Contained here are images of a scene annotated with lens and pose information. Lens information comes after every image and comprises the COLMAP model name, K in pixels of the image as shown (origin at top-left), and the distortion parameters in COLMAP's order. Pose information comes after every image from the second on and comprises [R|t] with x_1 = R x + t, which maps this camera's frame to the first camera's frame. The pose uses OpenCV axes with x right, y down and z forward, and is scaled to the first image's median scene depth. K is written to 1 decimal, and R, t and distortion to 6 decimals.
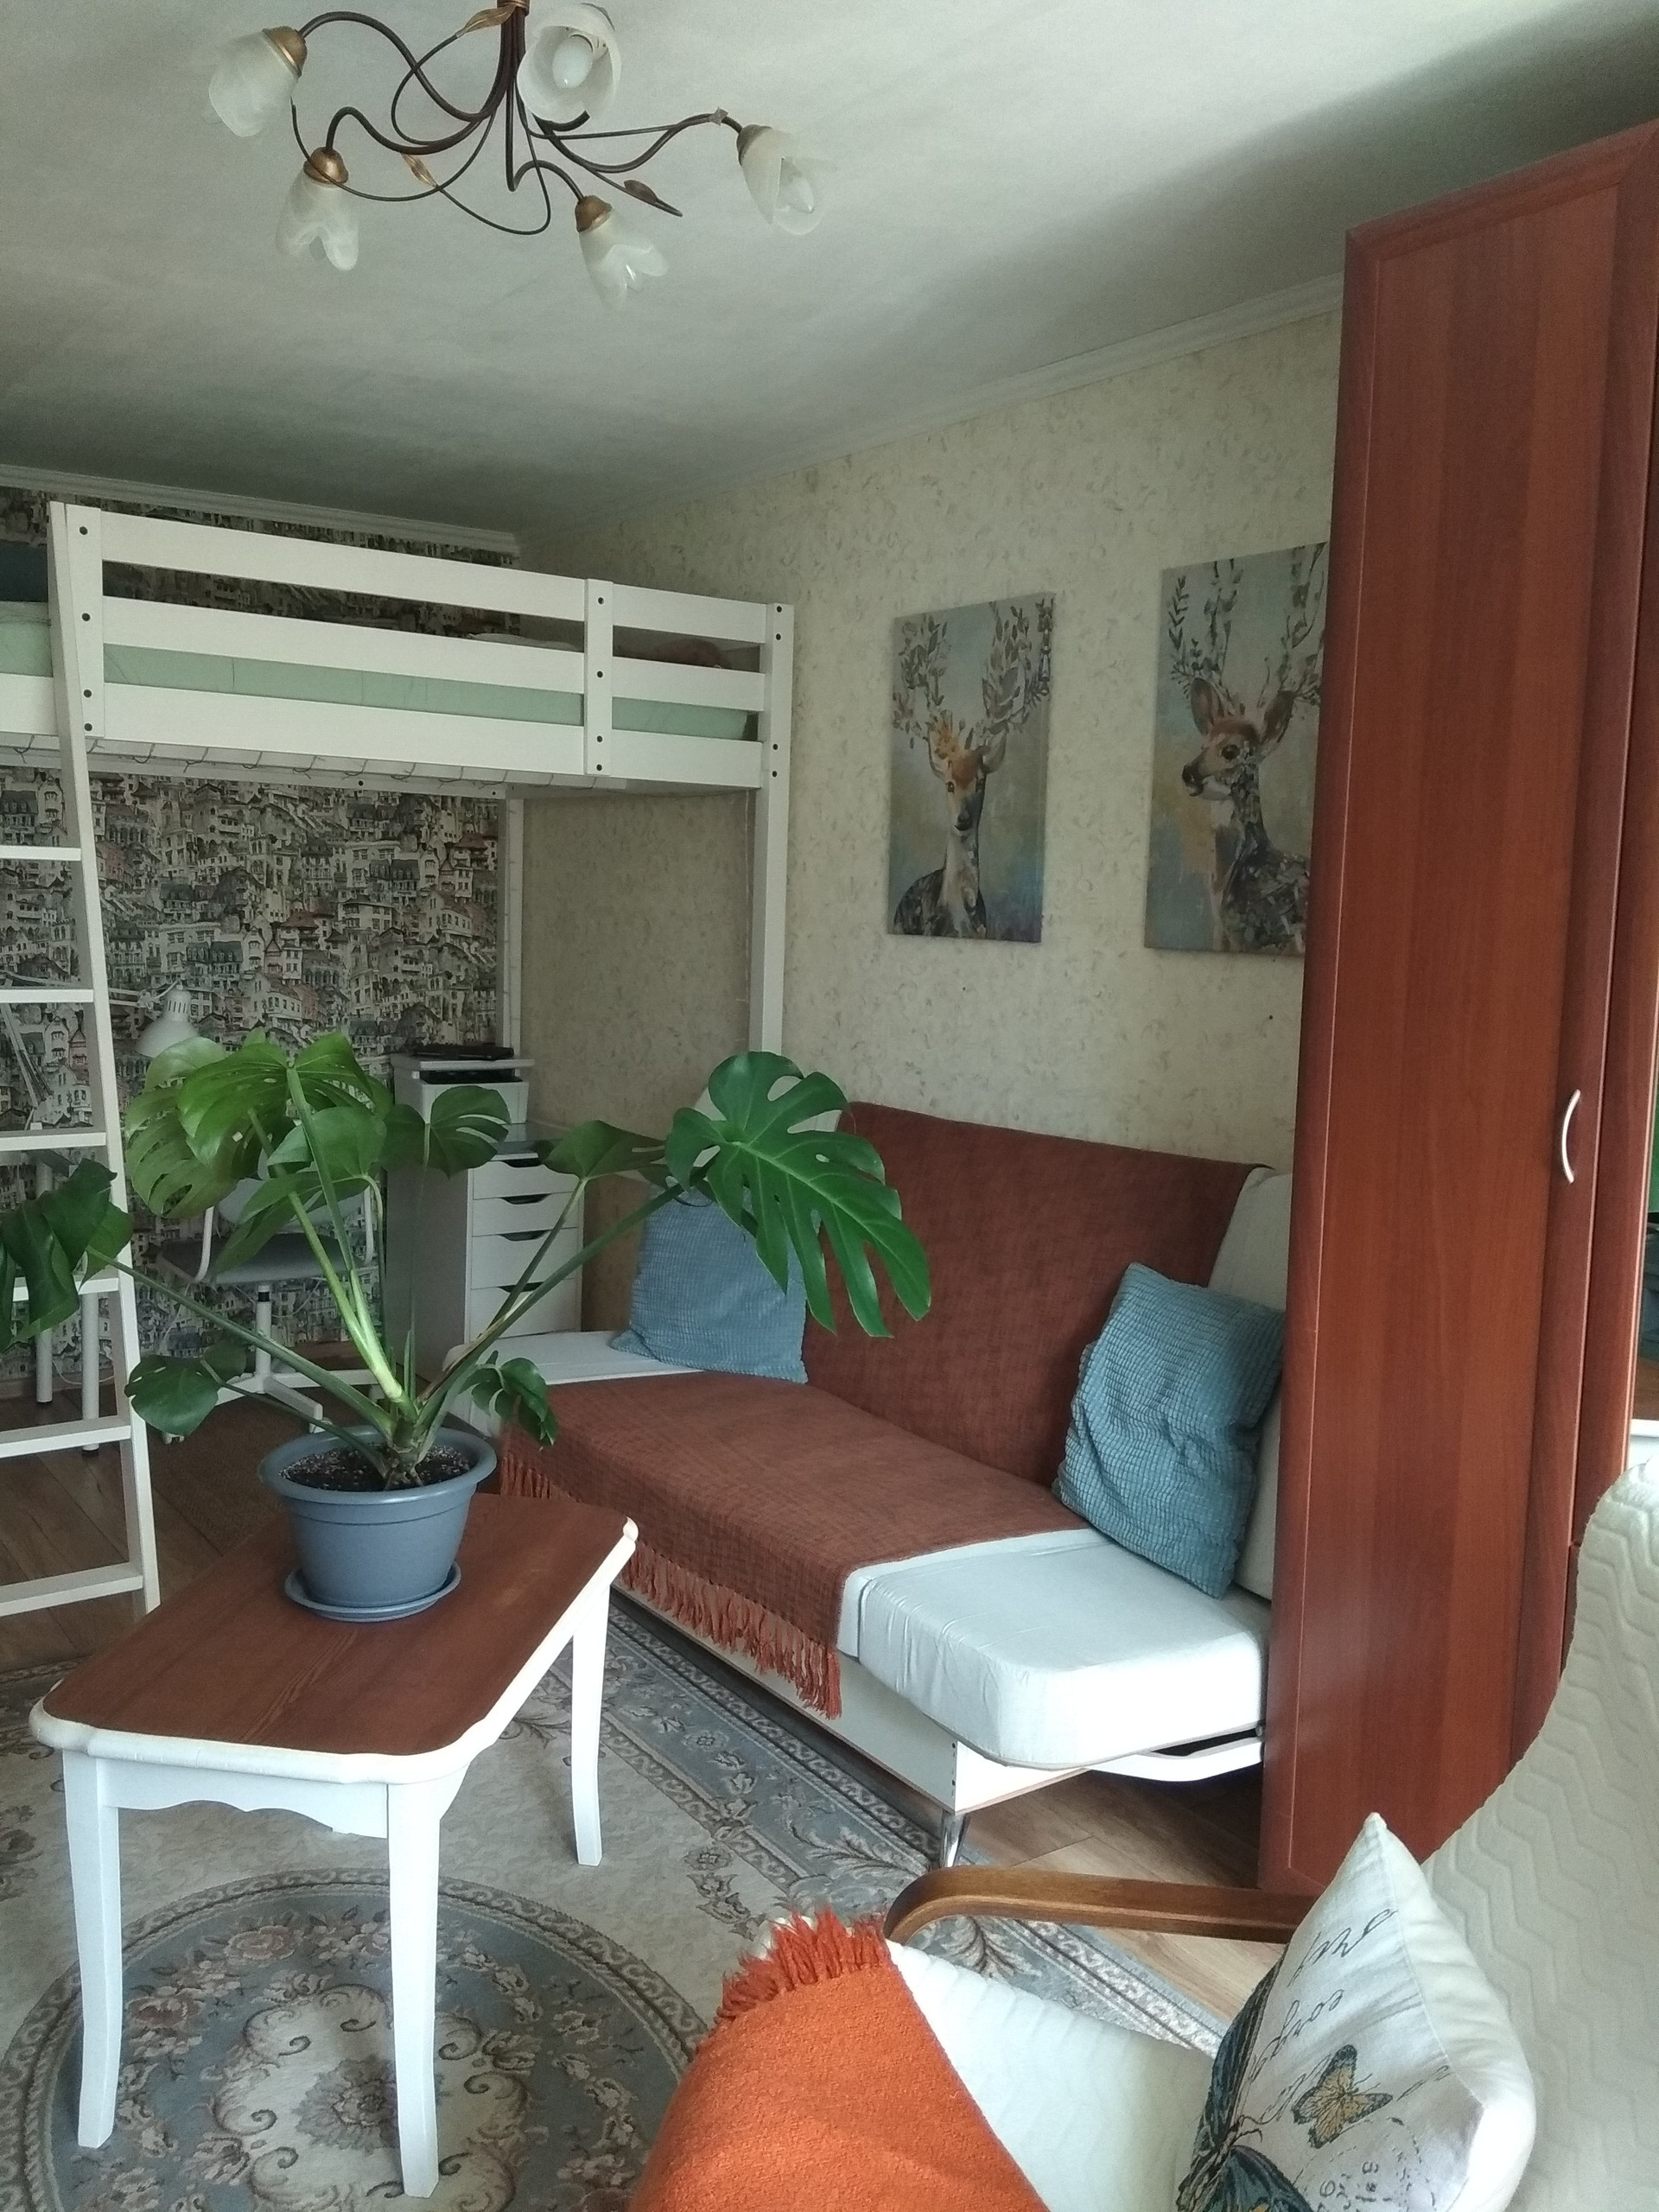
lens RADIAL K [[1798.1, 0, 814.5], [0, 1798.1, 1100.6], [0, 0, 1]] dist [0.116185, -0.203247]
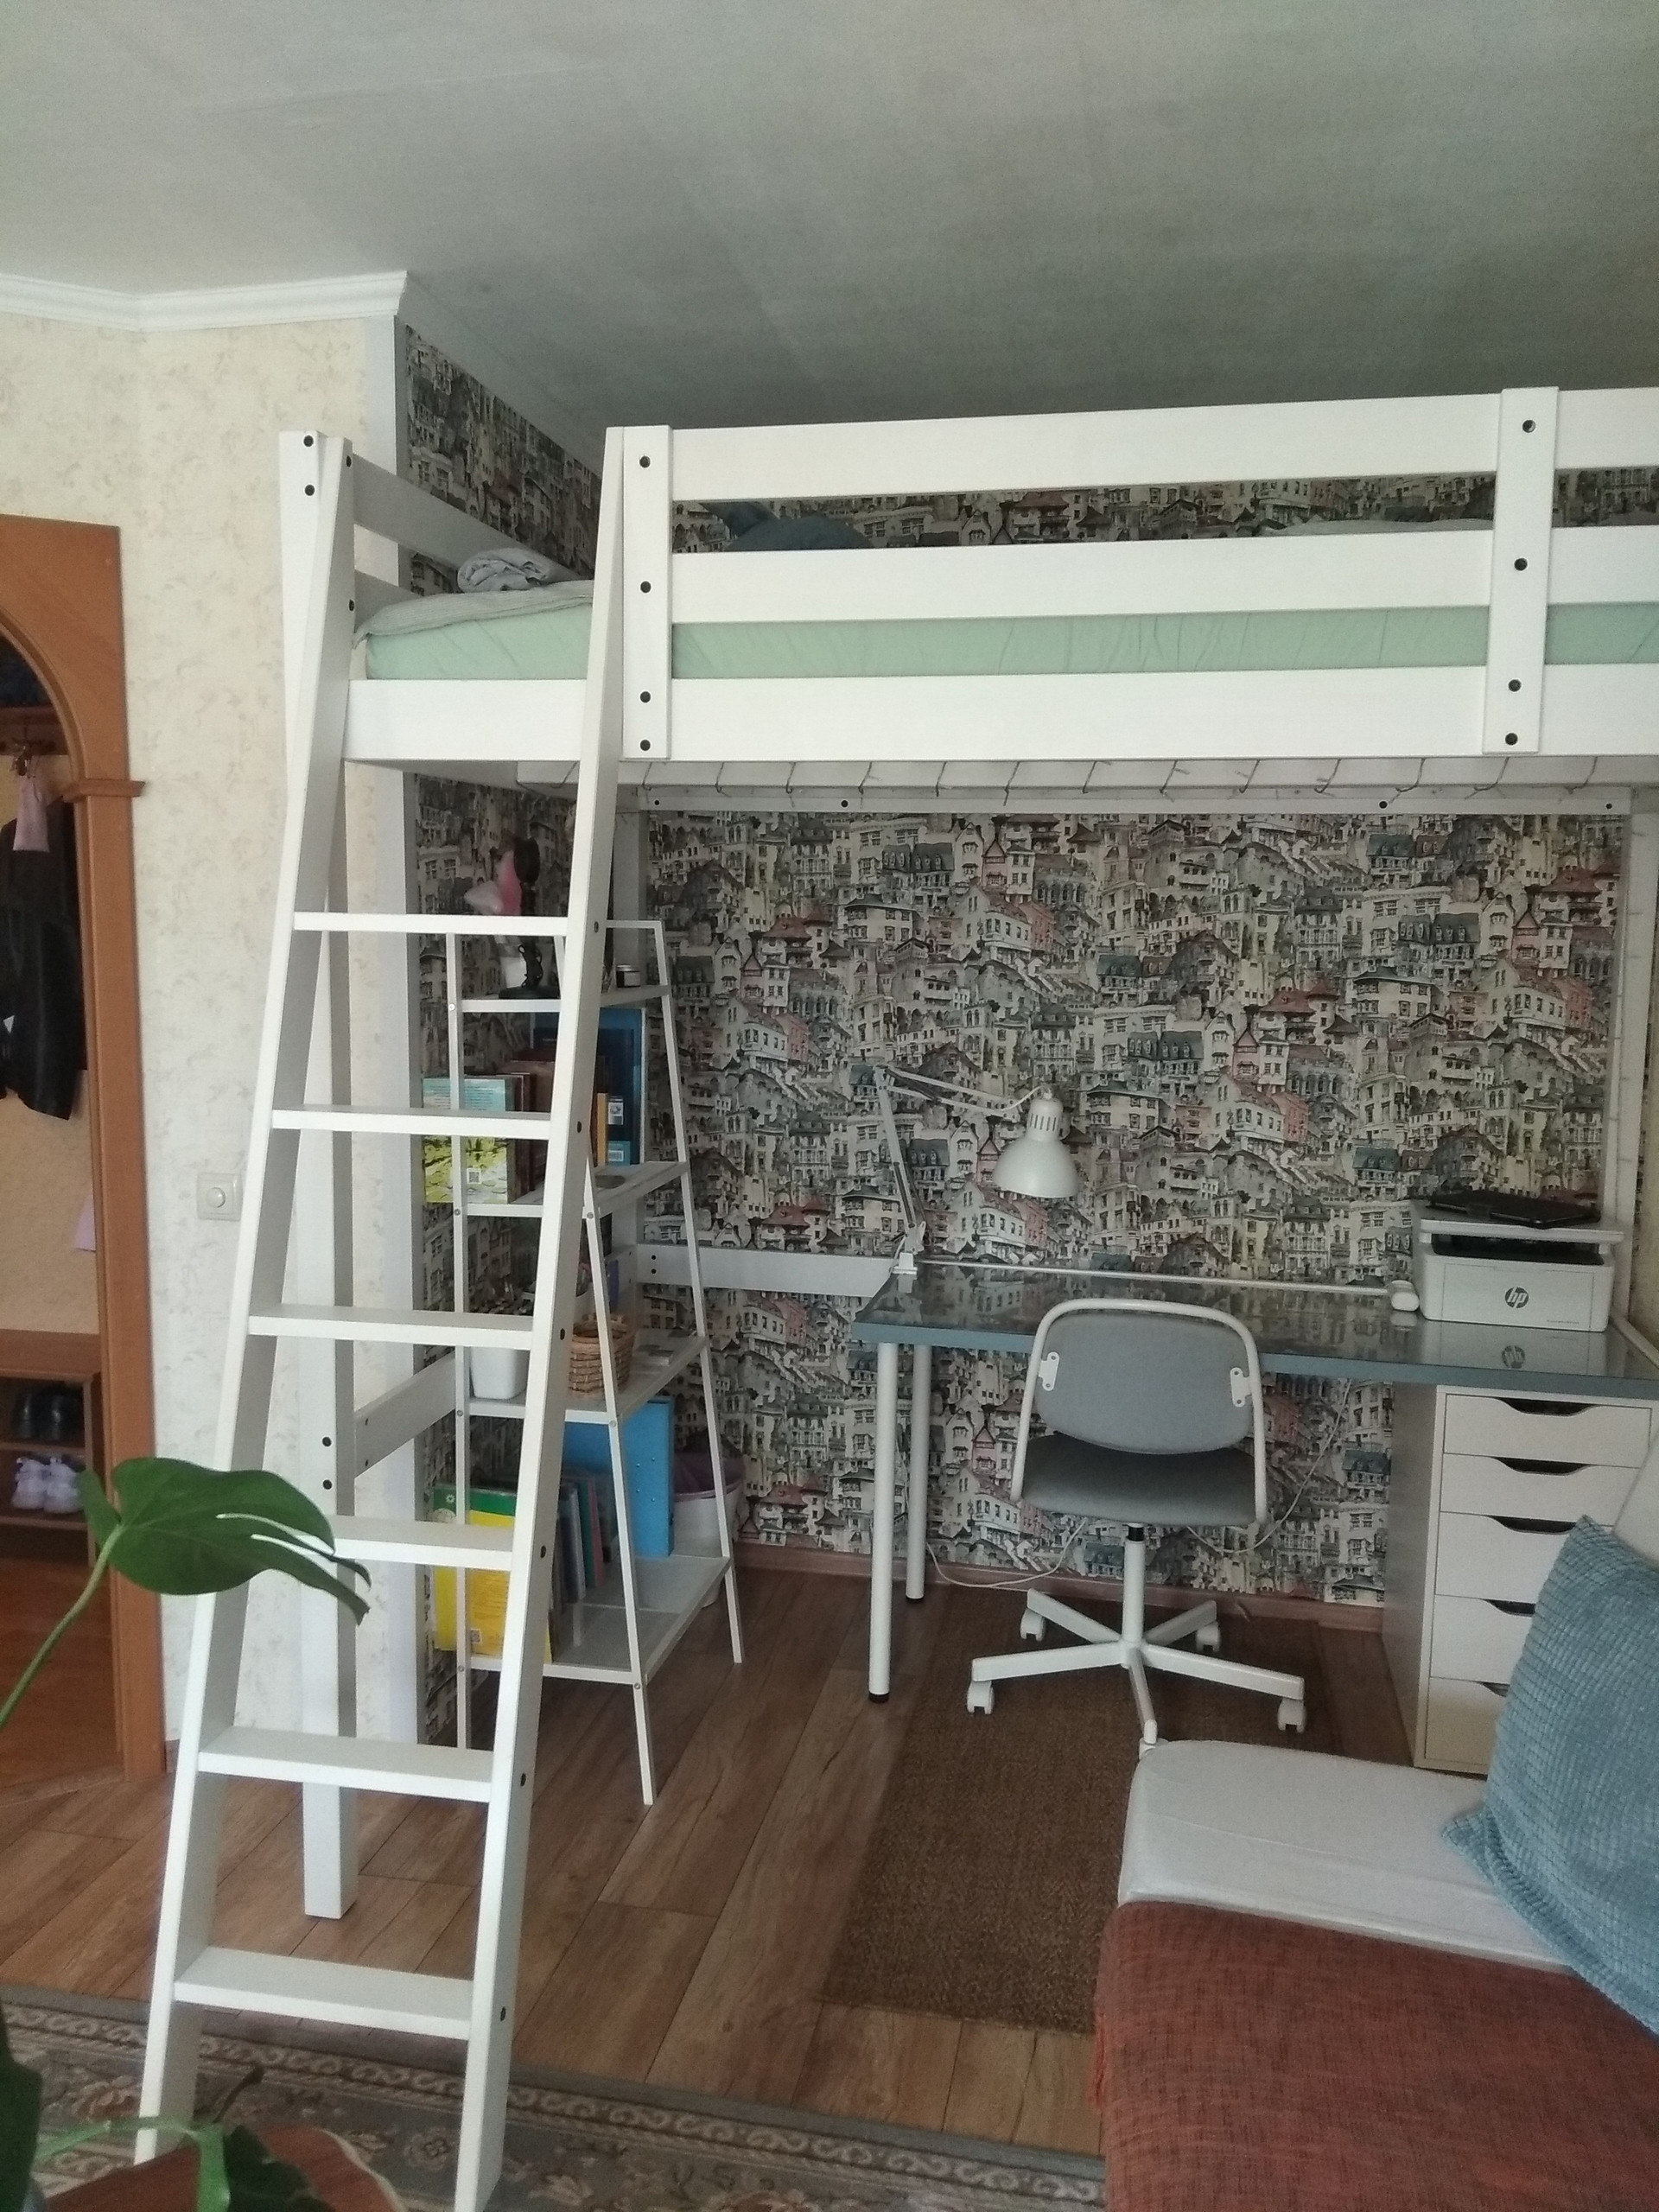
lens RADIAL K [[1798.1, 0, 814.5], [0, 1798.1, 1100.6], [0, 0, 1]] dist [0.116185, -0.203247]
pose [[0.688744, 0.056370, -0.722810, 0.105507], [-0.077068, 0.997016, 0.004319, -0.050376], [0.720897, 0.052731, 0.691034, 0.379666]]
